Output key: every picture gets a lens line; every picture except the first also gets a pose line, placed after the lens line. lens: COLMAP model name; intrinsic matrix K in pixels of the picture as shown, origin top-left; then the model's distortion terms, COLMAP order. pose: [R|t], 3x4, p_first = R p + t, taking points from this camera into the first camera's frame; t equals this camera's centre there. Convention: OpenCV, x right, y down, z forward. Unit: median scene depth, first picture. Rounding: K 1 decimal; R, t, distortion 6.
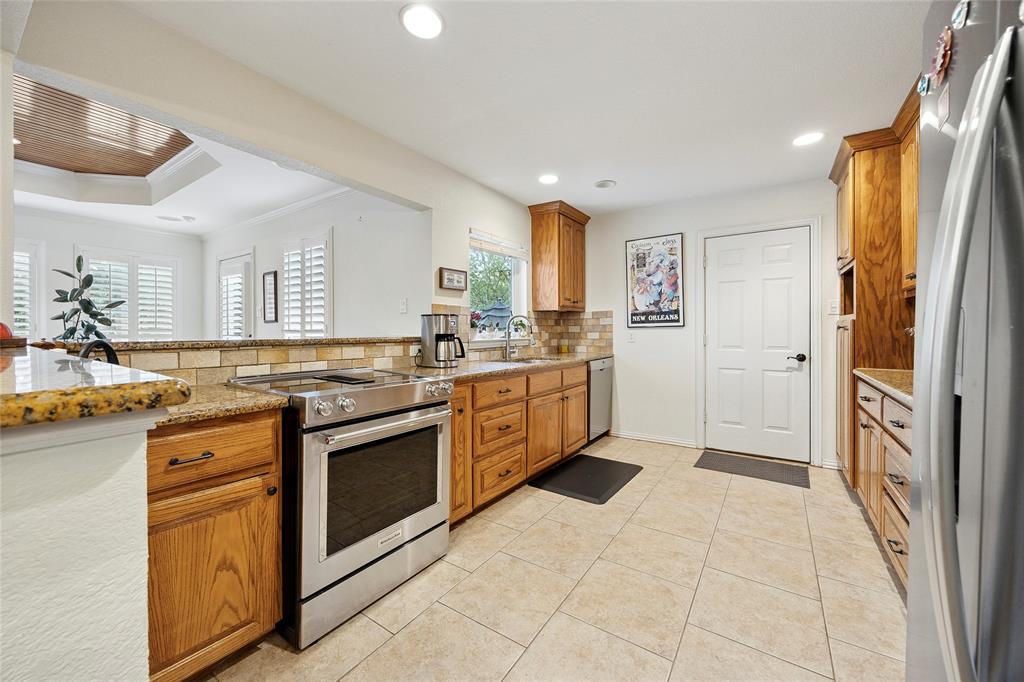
lens RADIAL K [[398.4, 0, 518.1], [0, 398.4, 334.0], [0, 0, 1]] dist [-0.003132, 0.000367]
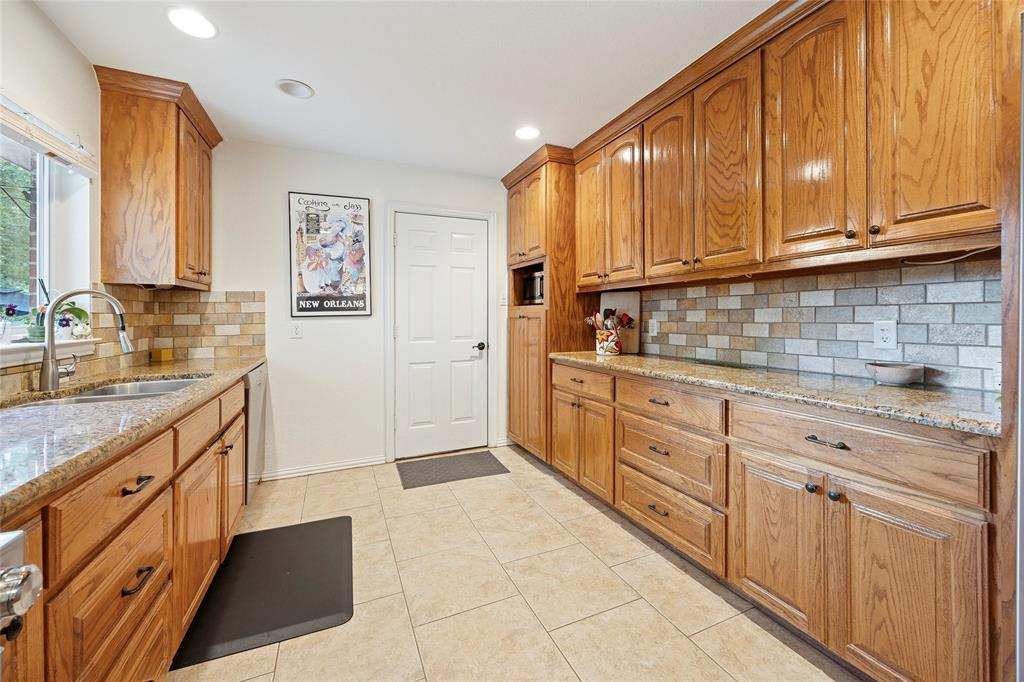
lens RADIAL K [[398.4, 0, 505.9], [0, 398.4, 316.3], [0, 0, 1]] dist [-0.003132, 0.000367]
pose [[0.542979, 0.001186, 0.839745, -0.109156], [0.013725, 0.999853, -0.010287, -0.005672], [-0.839634, 0.017111, 0.542883, 0.333712]]
